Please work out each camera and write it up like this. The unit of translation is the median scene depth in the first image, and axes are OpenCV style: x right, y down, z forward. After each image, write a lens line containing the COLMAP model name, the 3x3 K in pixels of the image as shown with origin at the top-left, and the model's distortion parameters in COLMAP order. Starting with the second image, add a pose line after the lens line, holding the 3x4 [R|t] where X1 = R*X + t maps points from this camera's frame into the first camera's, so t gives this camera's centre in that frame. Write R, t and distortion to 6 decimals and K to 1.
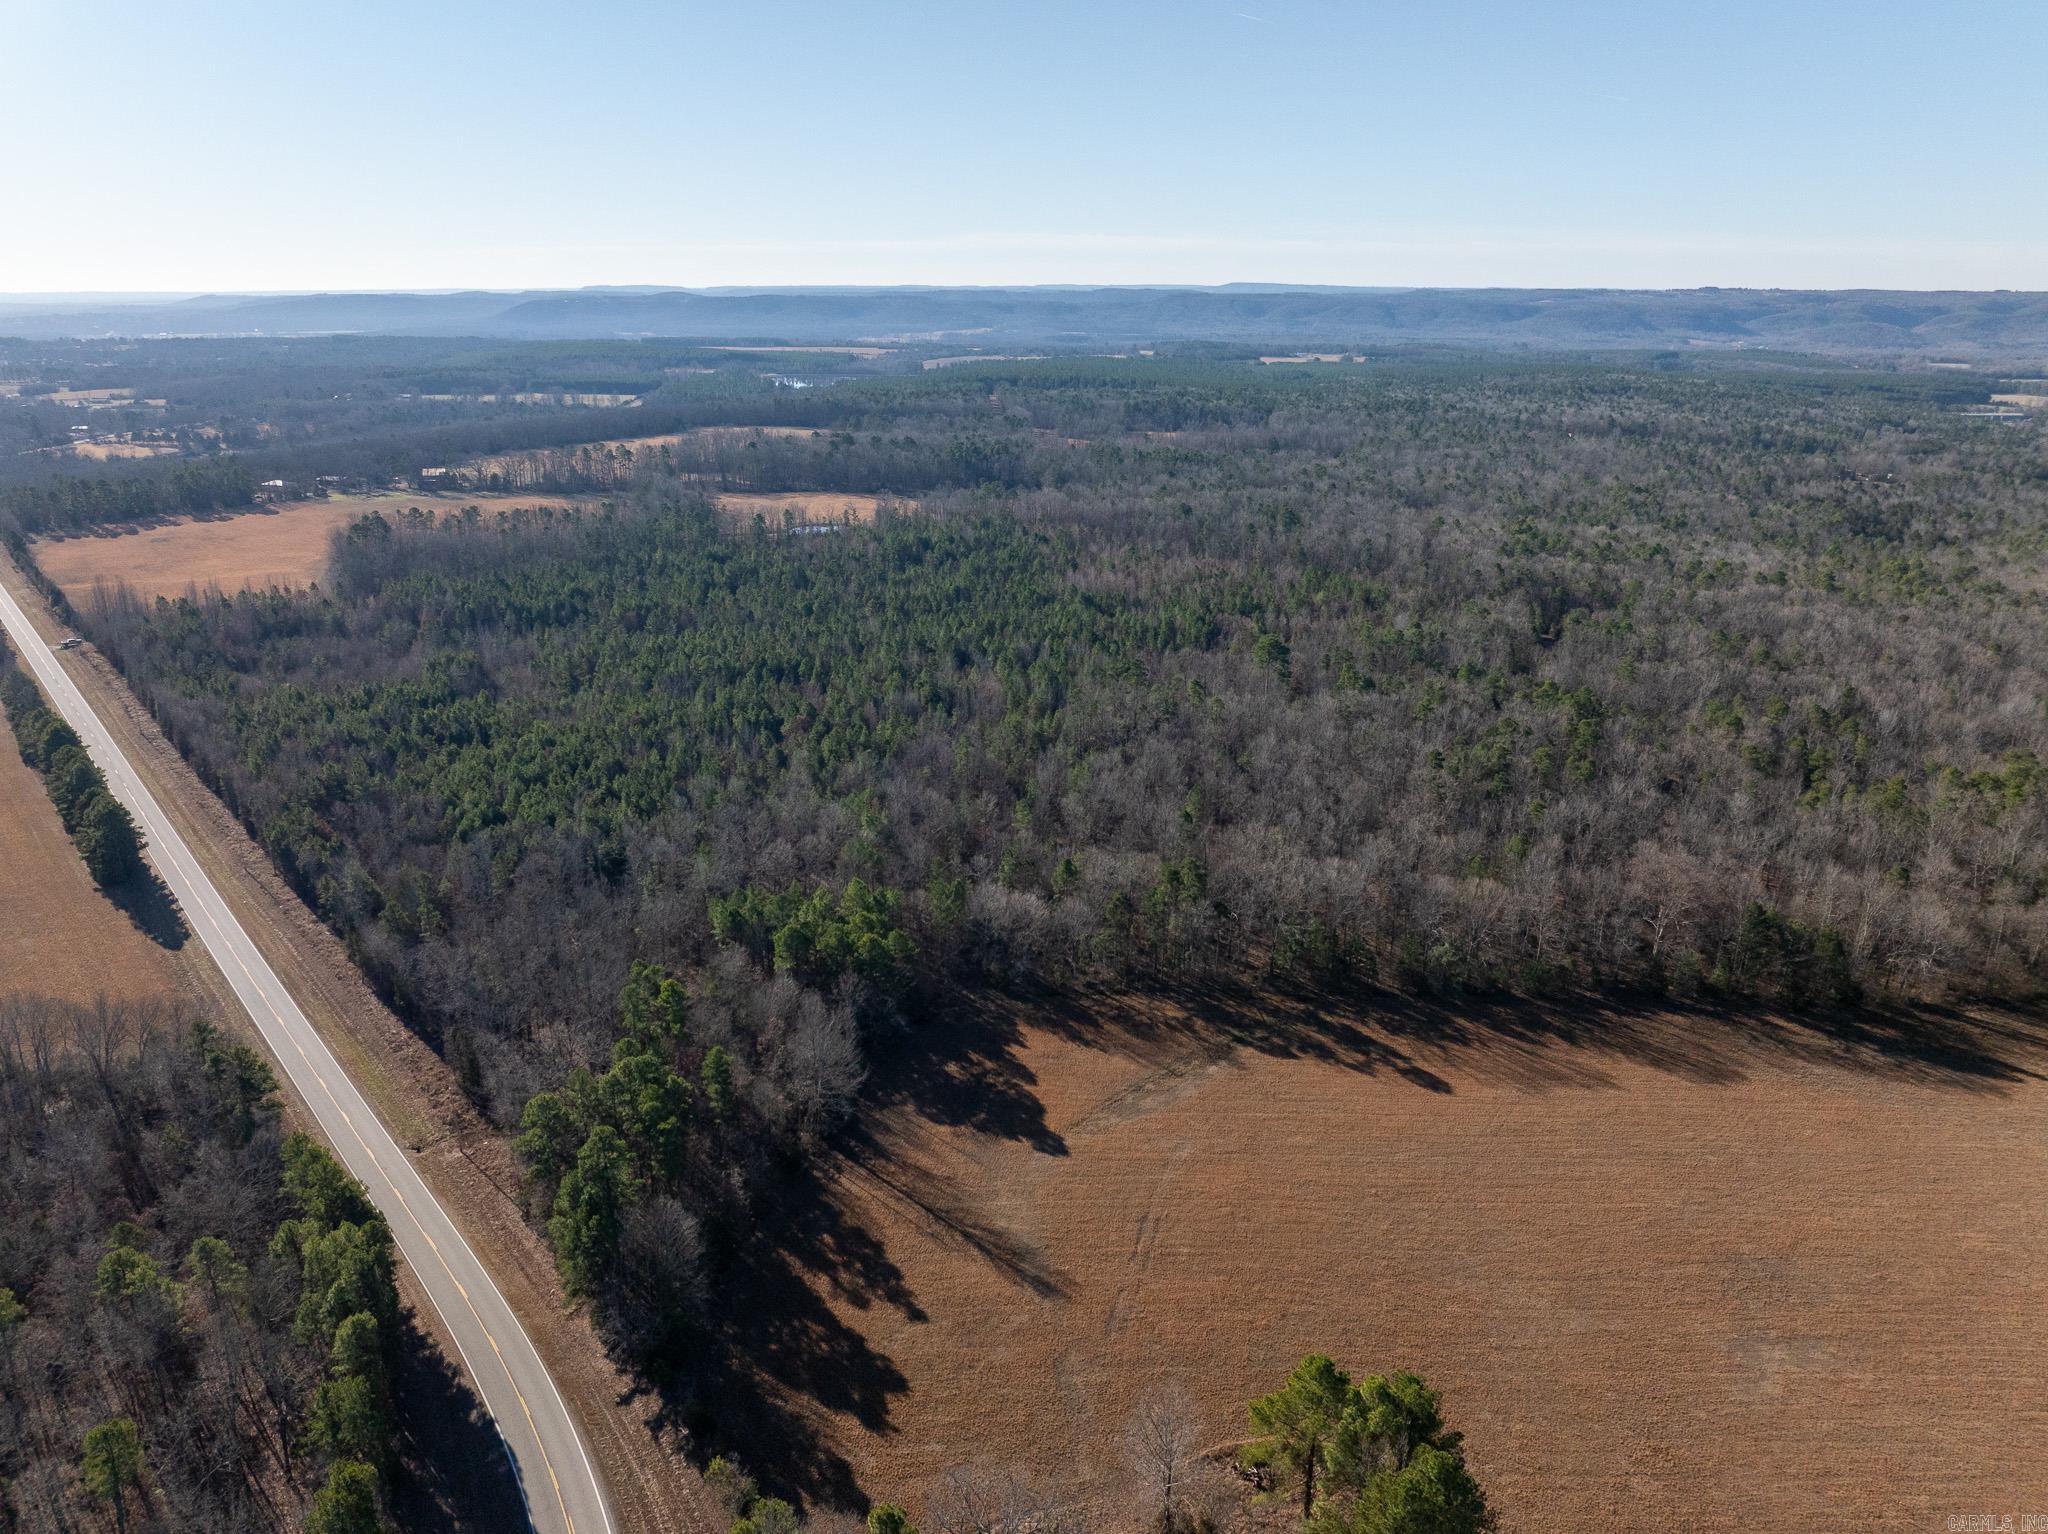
lens RADIAL K [[1440.4, 0, 1024.0], [0, 1440.4, 767.0], [0, 0, 1]] dist [-0.039736, 0.005806]
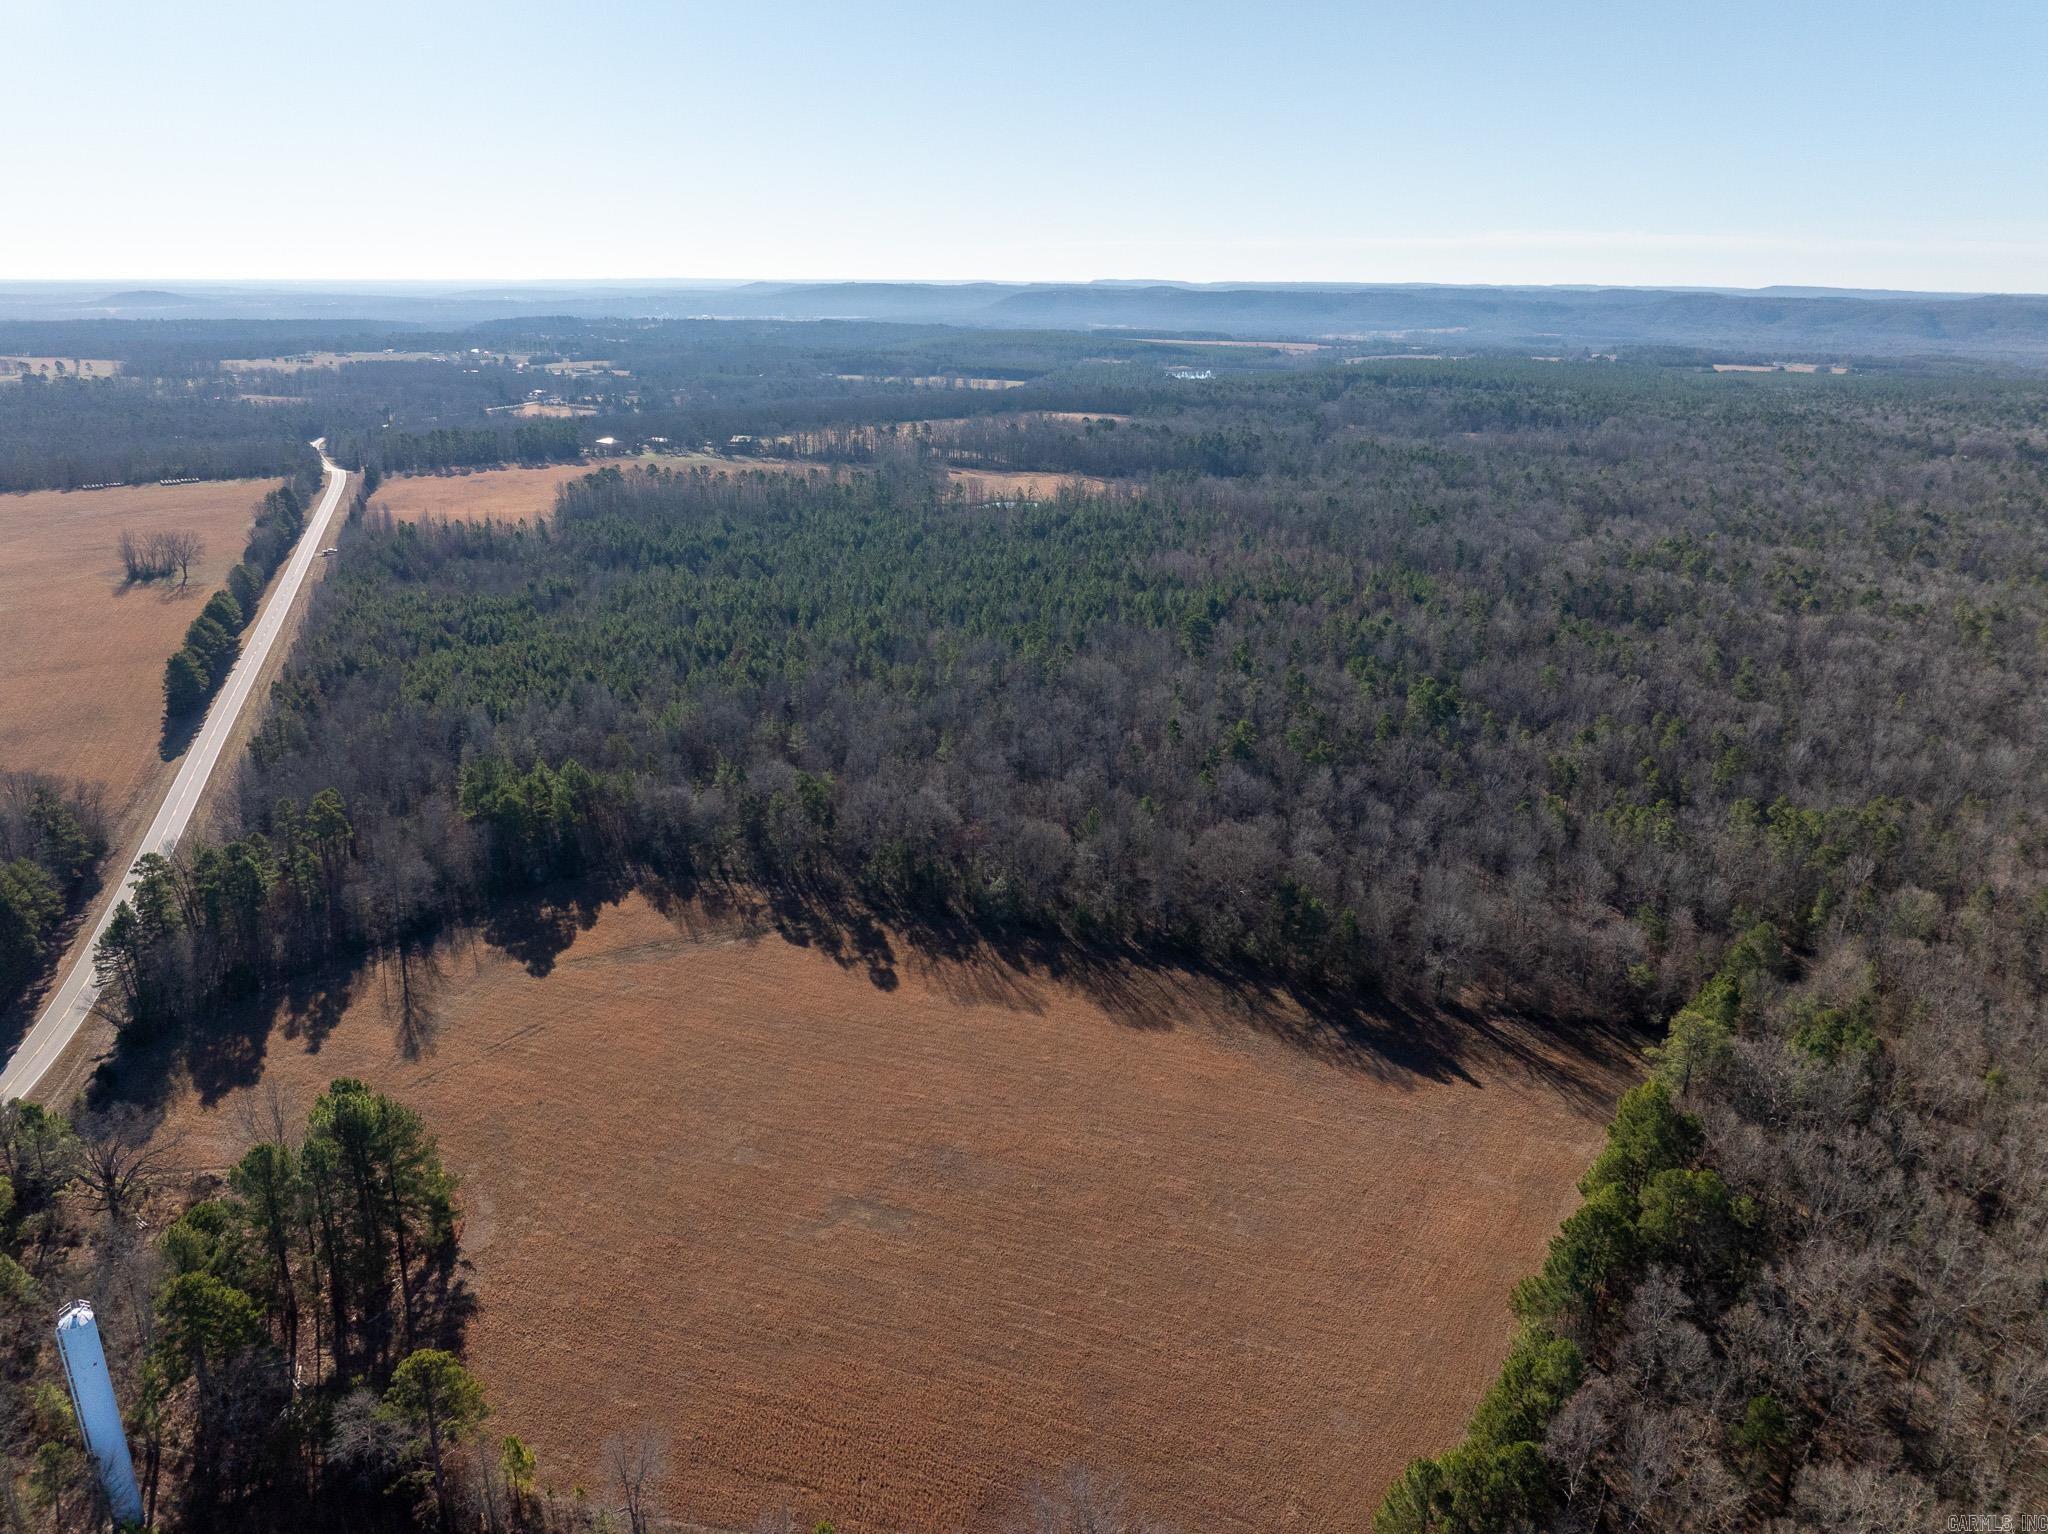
lens RADIAL K [[1440.4, 0, 1024.0], [0, 1440.4, 767.0], [0, 0, 1]] dist [-0.039736, 0.005806]
pose [[0.942627, 0.112103, -0.314462, 0.567707], [-0.111234, 0.993577, 0.020768, 0.013837], [0.314770, 0.015402, 0.949043, -0.029741]]
